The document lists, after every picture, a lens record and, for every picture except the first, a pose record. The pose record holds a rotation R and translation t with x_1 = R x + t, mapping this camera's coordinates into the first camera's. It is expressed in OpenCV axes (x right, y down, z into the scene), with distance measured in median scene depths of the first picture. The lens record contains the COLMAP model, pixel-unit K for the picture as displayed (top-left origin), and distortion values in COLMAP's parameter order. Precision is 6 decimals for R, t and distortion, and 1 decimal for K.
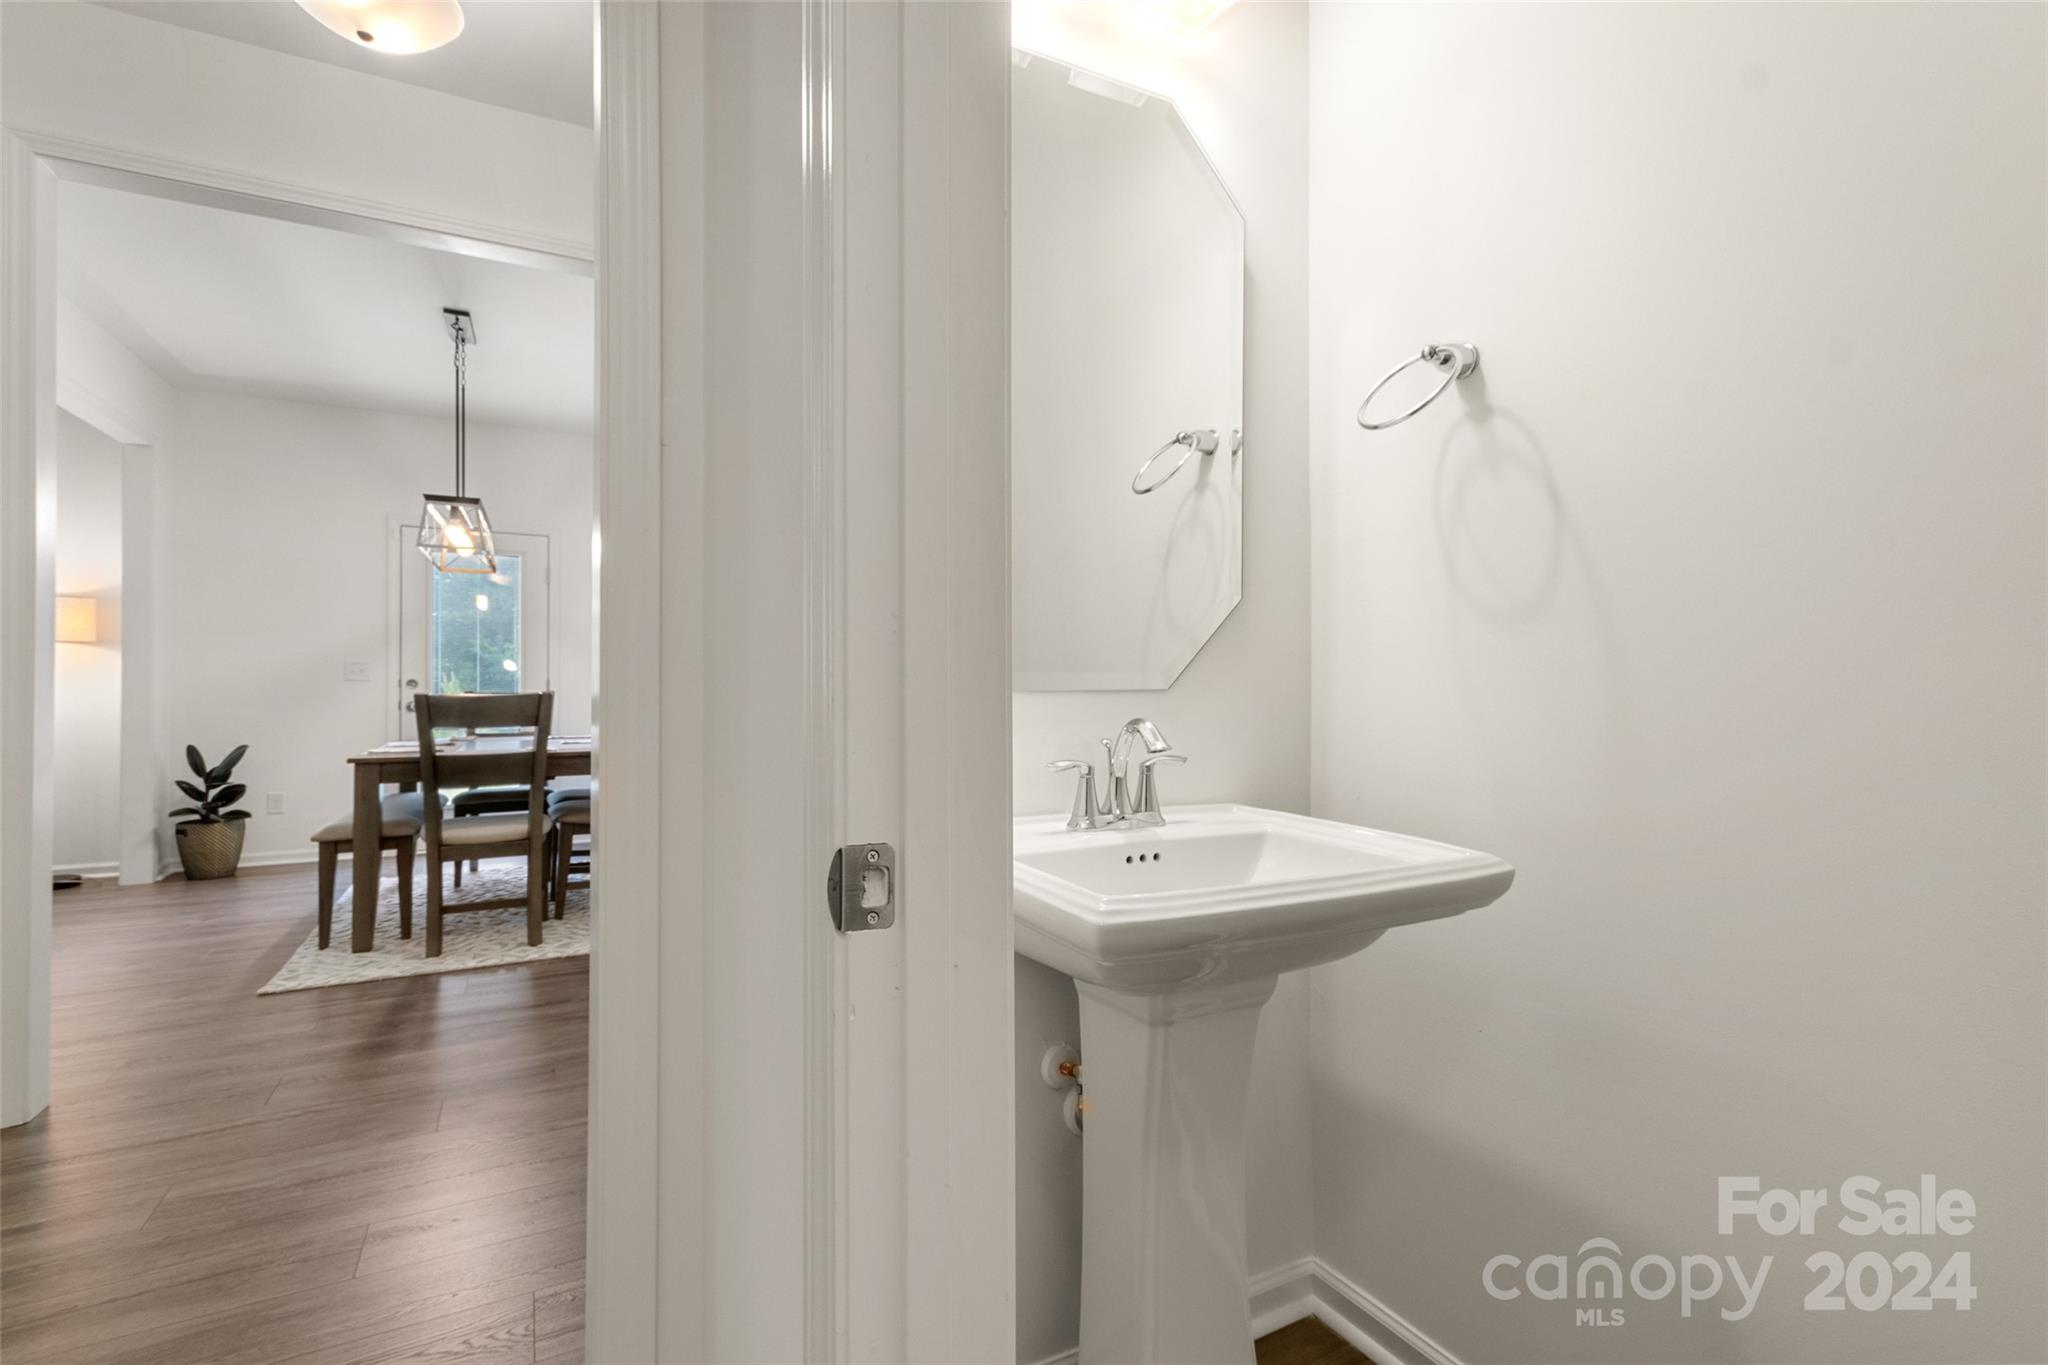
lens RADIAL K [[951.4, 0, 1044.4], [0, 951.4, 681.0], [0, 0, 1]] dist [0.000709, 0.000002]
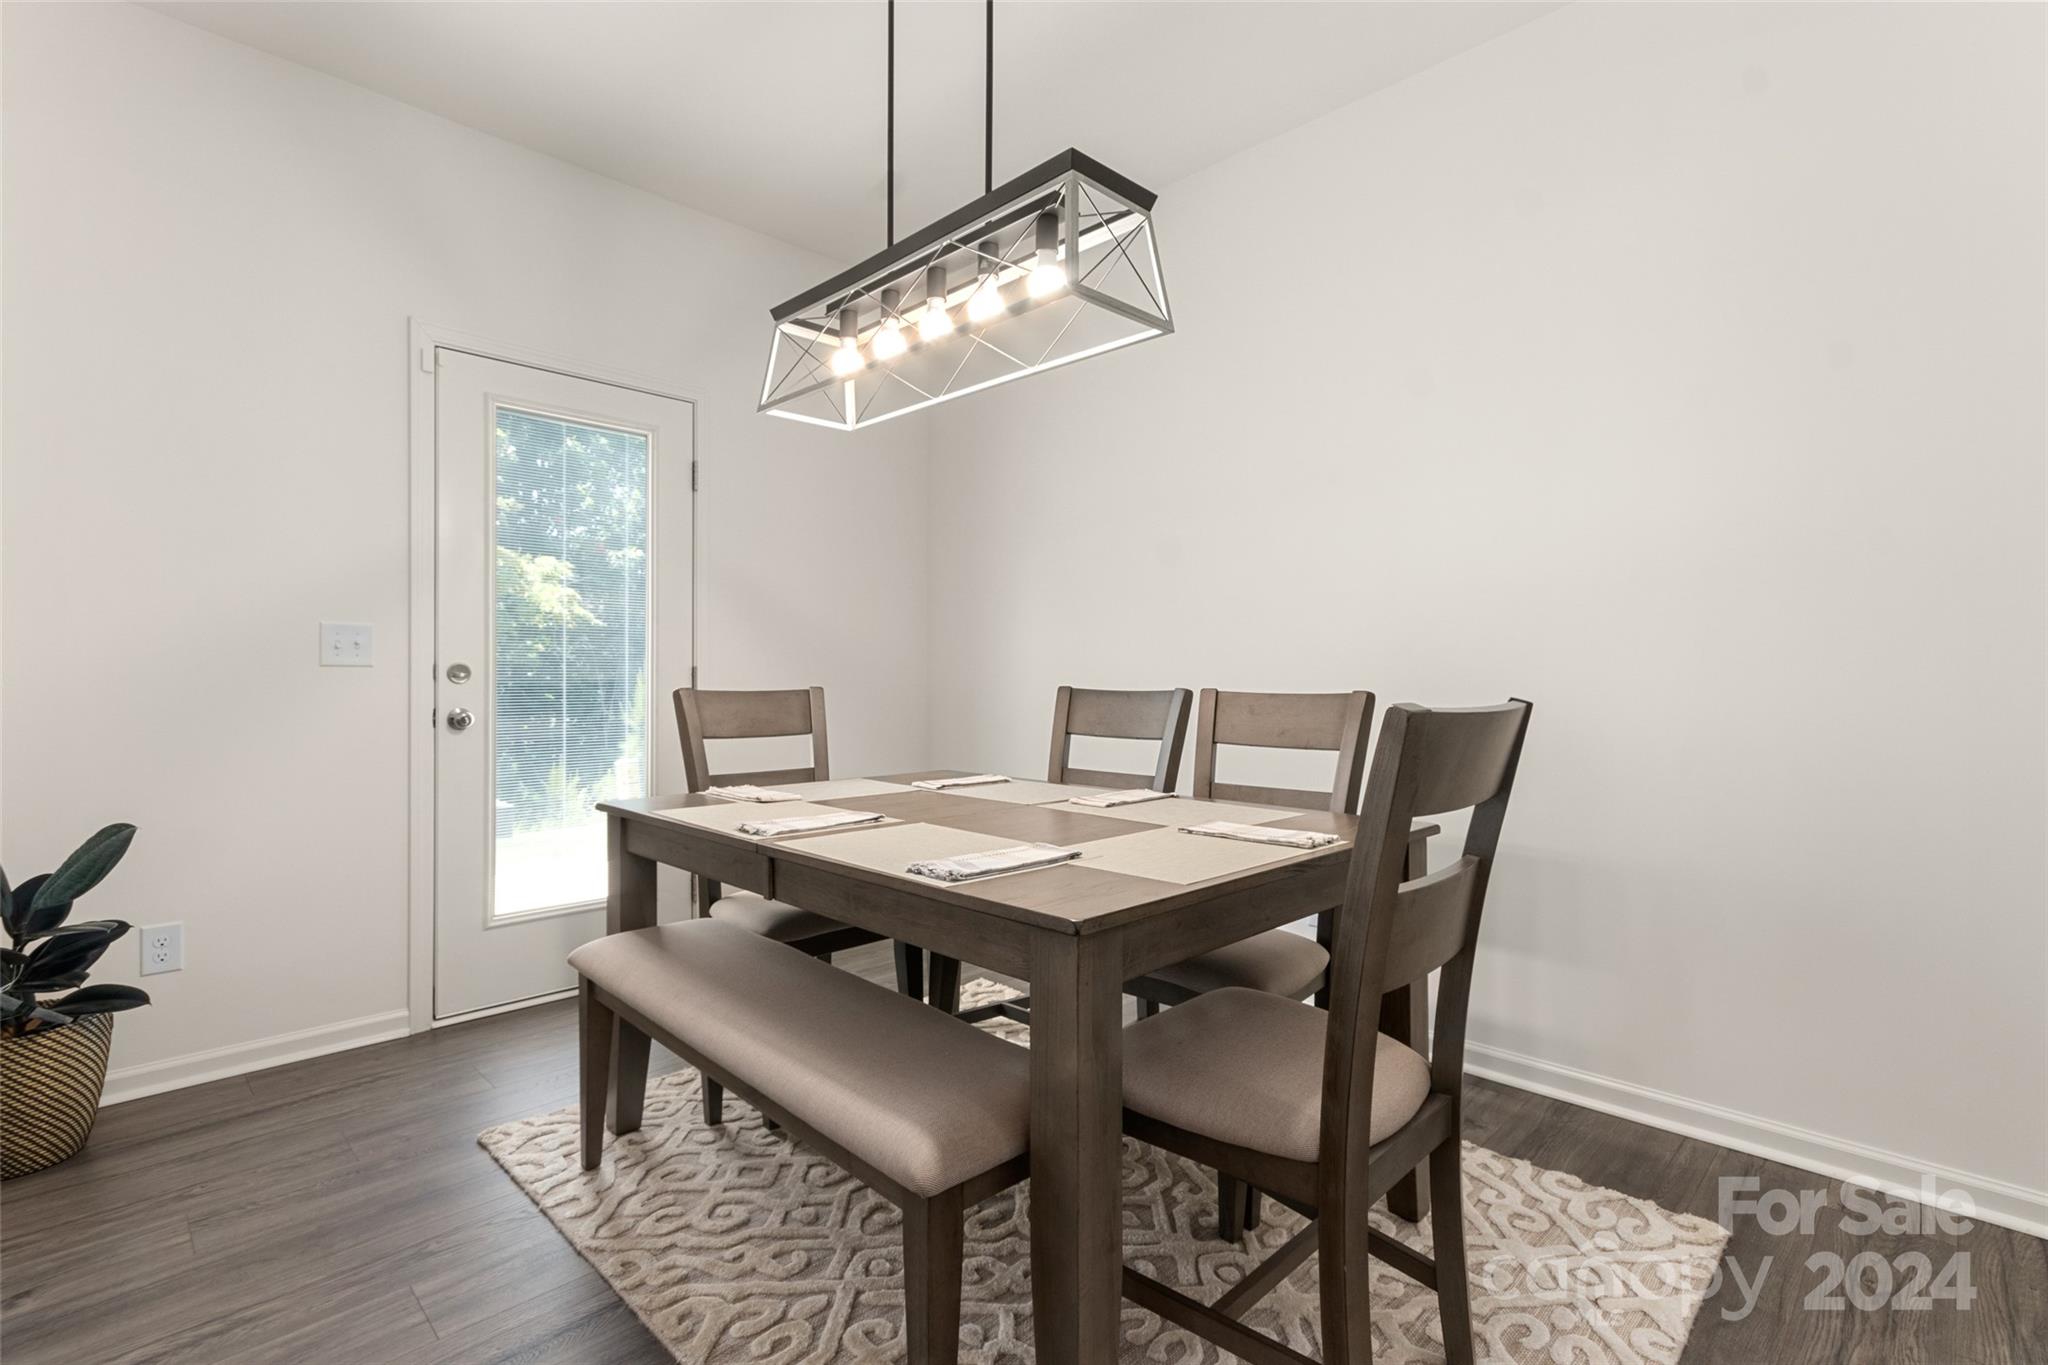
lens RADIAL K [[951.4, 0, 1020.1], [0, 951.4, 679.7], [0, 0, 1]] dist [0.000709, 0.000002]
pose [[0.956660, 0.002326, 0.291199, -0.656308], [-0.004123, 0.999976, 0.005559, 0.002329], [-0.291179, -0.006519, 0.956646, 0.557769]]
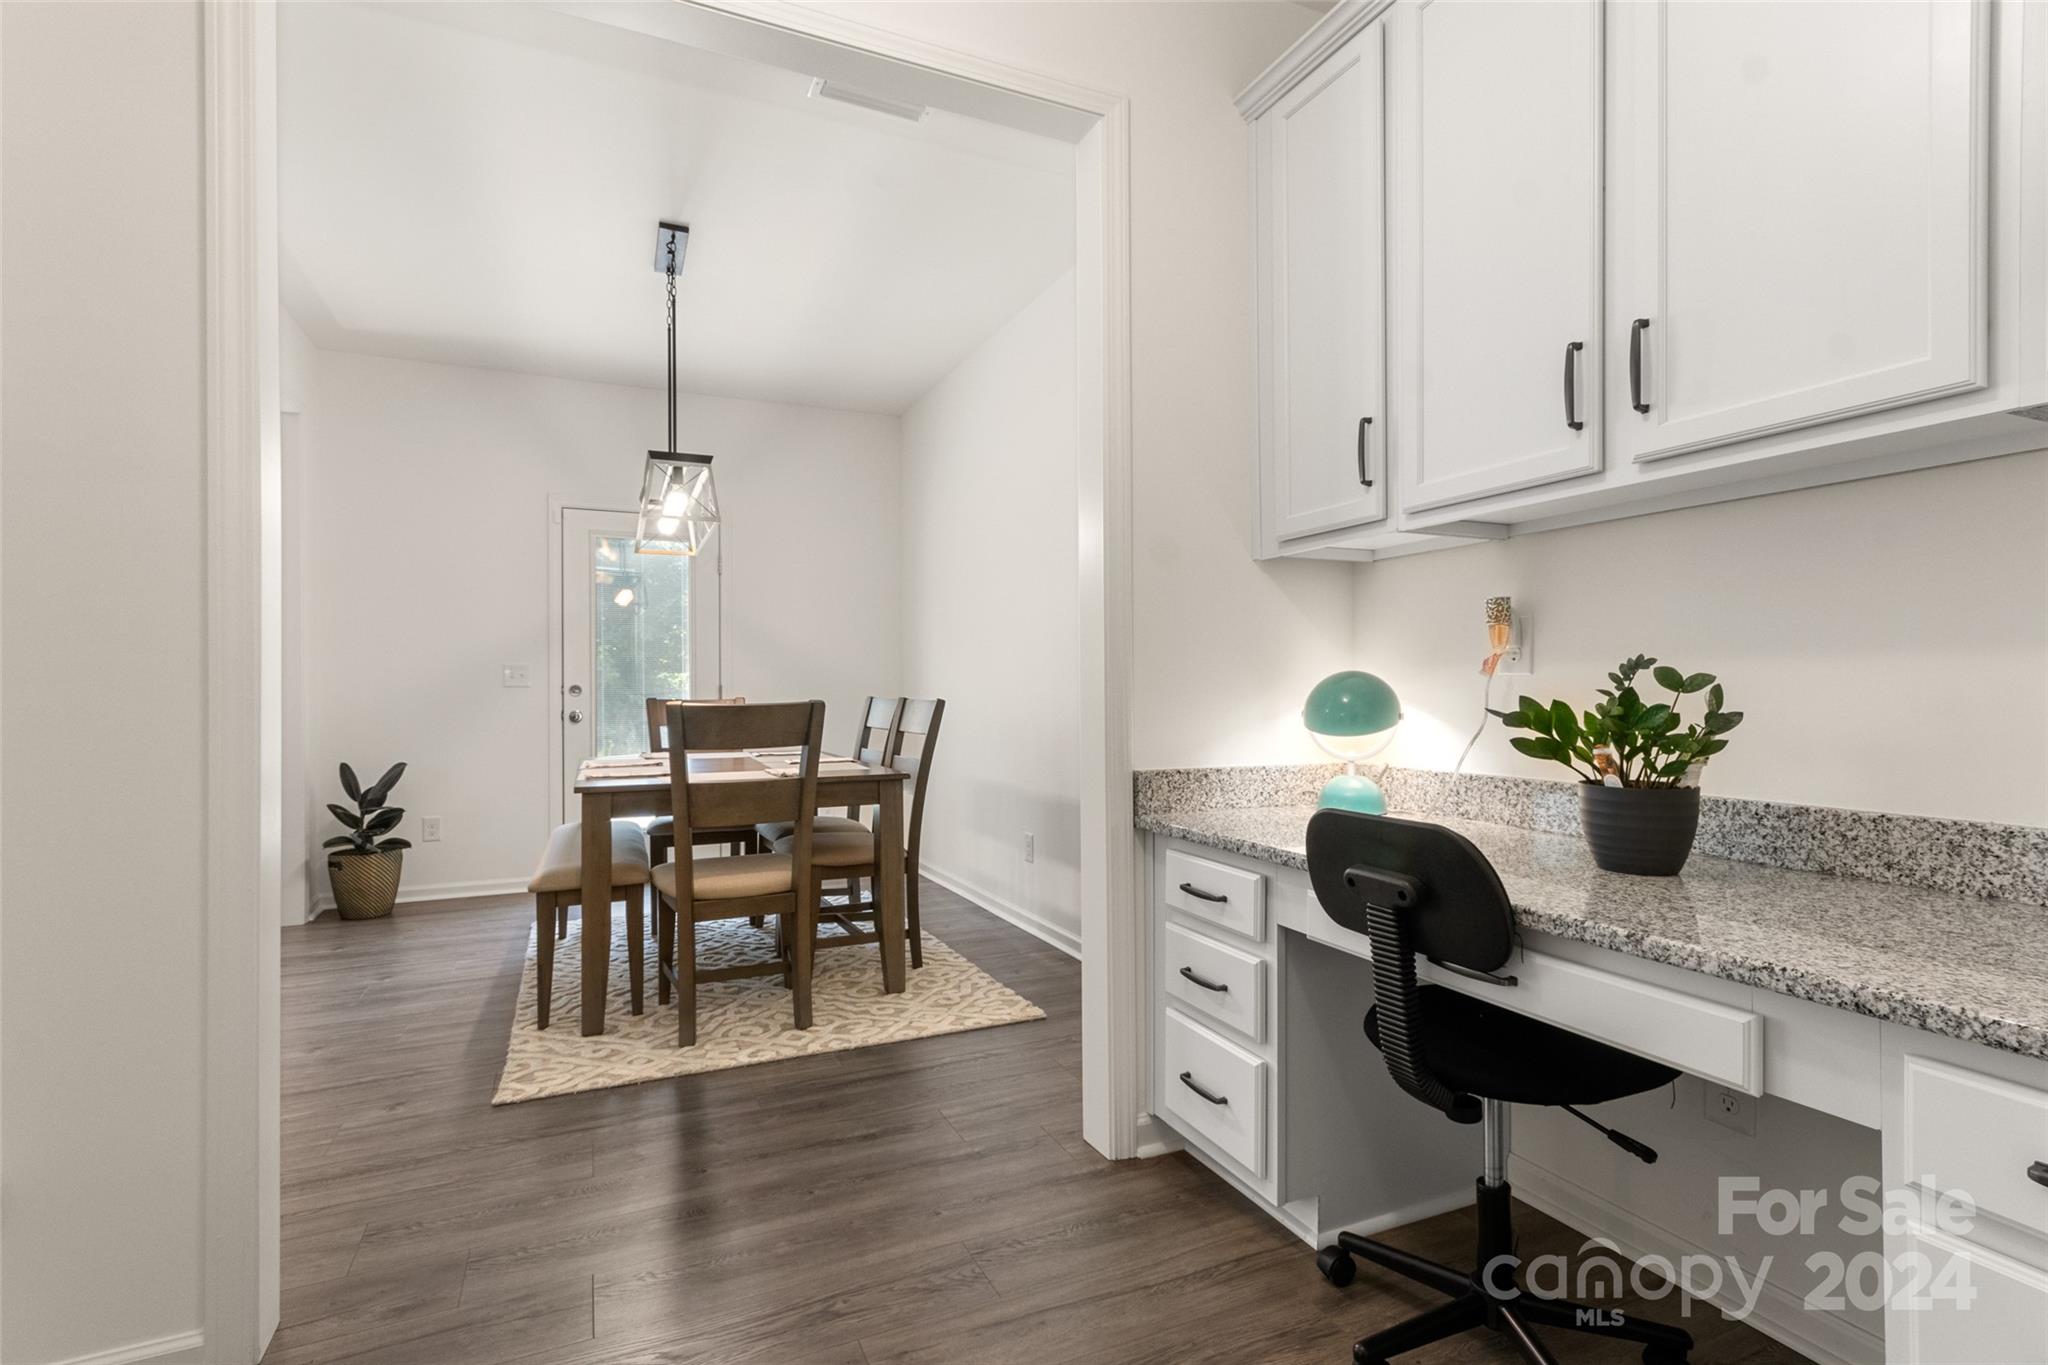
lens RADIAL K [[951.4, 0, 1002.2], [0, 951.4, 692.0], [0, 0, 1]] dist [0.000709, 0.000002]
pose [[0.997635, -0.002243, -0.068701, -0.269632], [0.002490, 0.999991, 0.003503, 0.002290], [0.068693, -0.003666, 0.997631, 0.203694]]
